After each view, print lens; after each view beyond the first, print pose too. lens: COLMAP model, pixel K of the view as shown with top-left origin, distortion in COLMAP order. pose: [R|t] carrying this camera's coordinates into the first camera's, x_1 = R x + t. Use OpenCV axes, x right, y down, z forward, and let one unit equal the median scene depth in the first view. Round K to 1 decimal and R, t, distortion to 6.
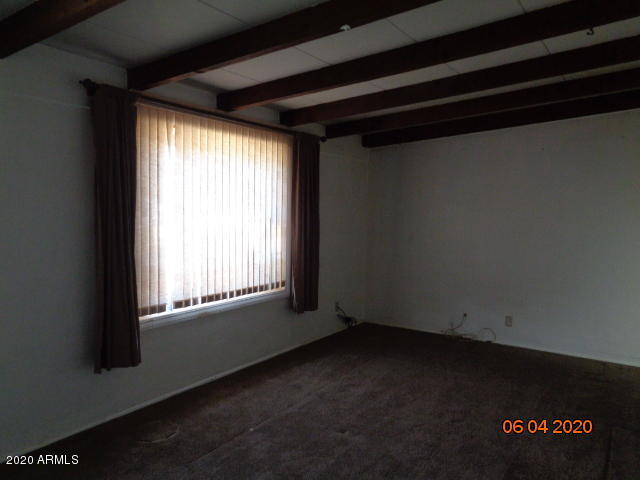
lens RADIAL K [[477.4, 0, 319.0], [0, 477.4, 241.0], [0, 0, 1]] dist [0.022951, 0.003589]
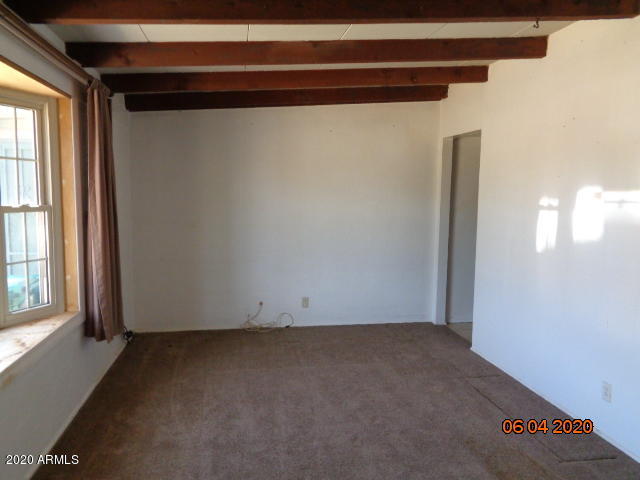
lens RADIAL K [[477.4, 0, 319.7], [0, 477.4, 238.7], [0, 0, 1]] dist [0.022951, 0.003589]
pose [[0.733312, -0.071928, 0.676077, -0.307762], [0.048437, 0.997388, 0.053575, -0.022394], [-0.678165, -0.006540, 0.734881, 0.302198]]
